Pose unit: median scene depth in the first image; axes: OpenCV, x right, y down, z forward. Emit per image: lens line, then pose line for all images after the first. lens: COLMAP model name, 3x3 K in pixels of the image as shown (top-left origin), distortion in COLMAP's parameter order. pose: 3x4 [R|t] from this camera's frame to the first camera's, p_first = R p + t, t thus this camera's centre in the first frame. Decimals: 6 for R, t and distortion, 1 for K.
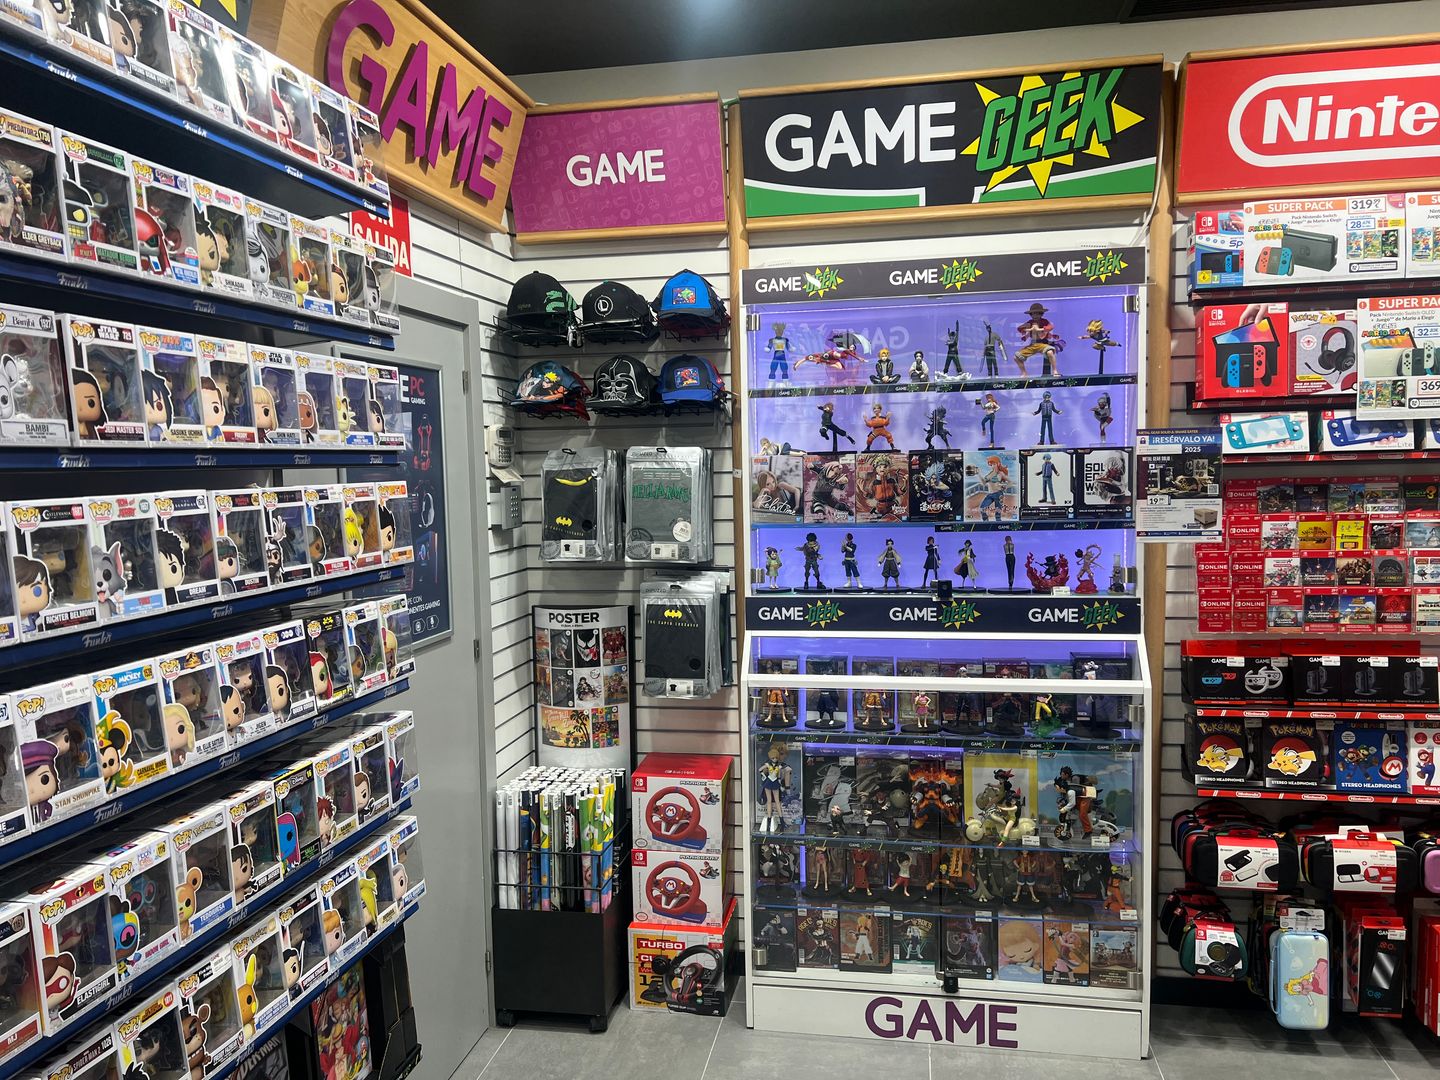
lens RADIAL K [[1050.1, 0, 720.0], [0, 1050.1, 540.0], [0, 0, 1]] dist [0.047760, -0.051509]
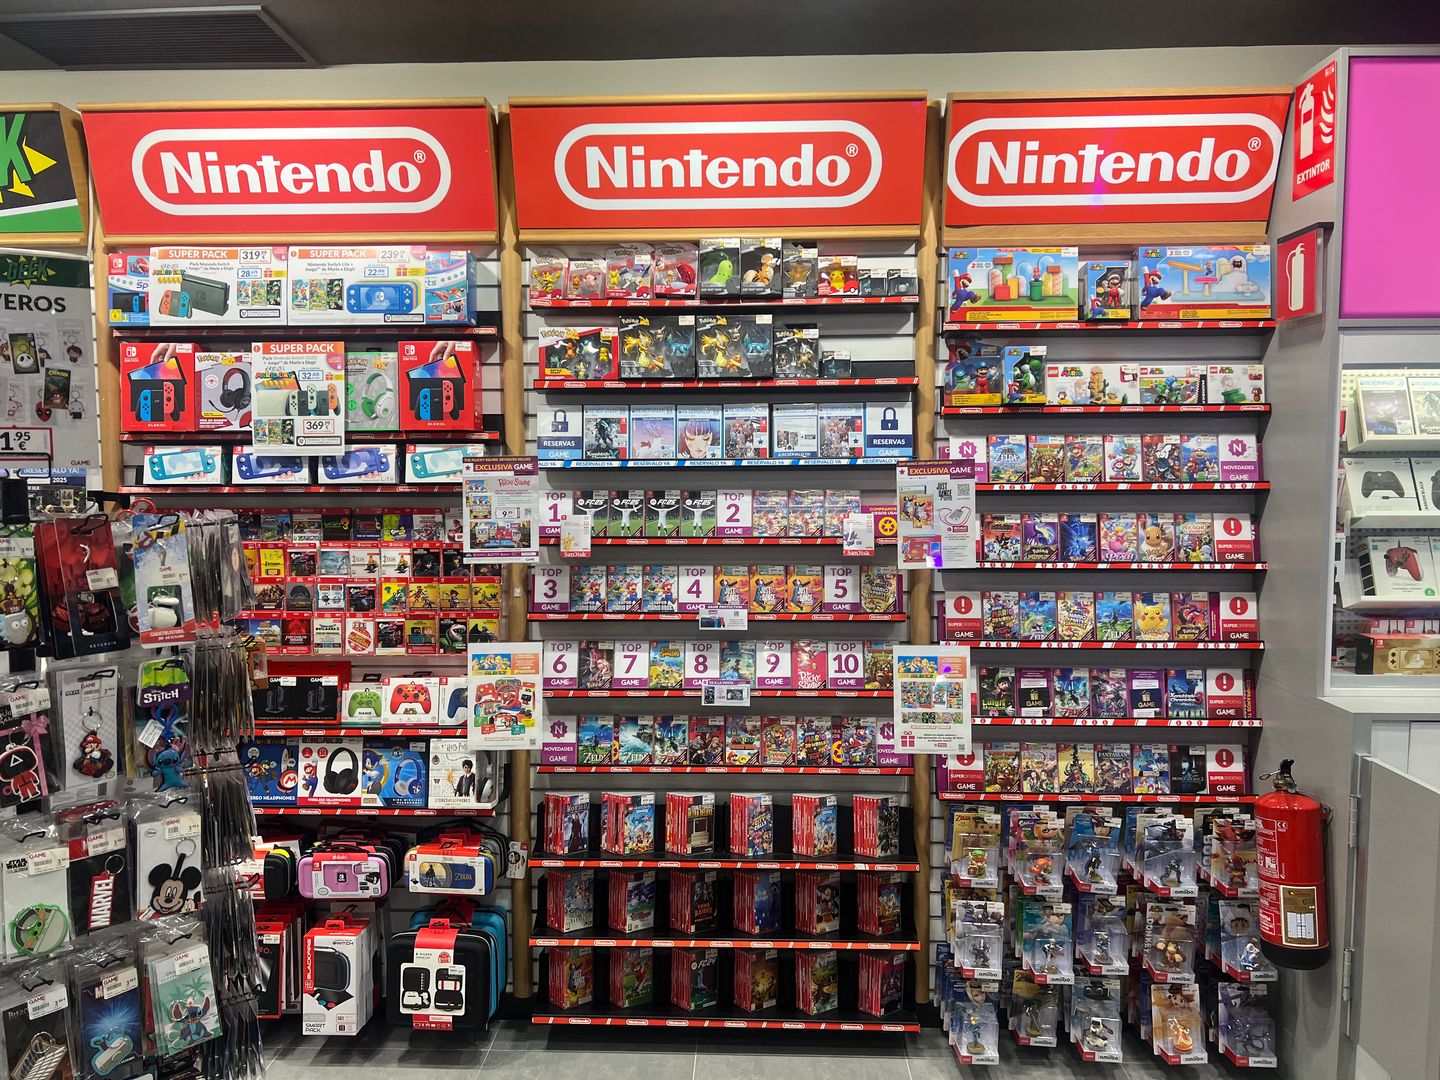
lens RADIAL K [[1077.3, 0, 707.7], [0, 1077.3, 537.2], [0, 0, 1]] dist [0.048710, -0.056730]
pose [[0.990094, 0.010452, 0.140016, 0.891027], [-0.007824, 0.999783, -0.019309, -0.012865], [-0.140188, 0.018022, 0.989961, -0.144061]]
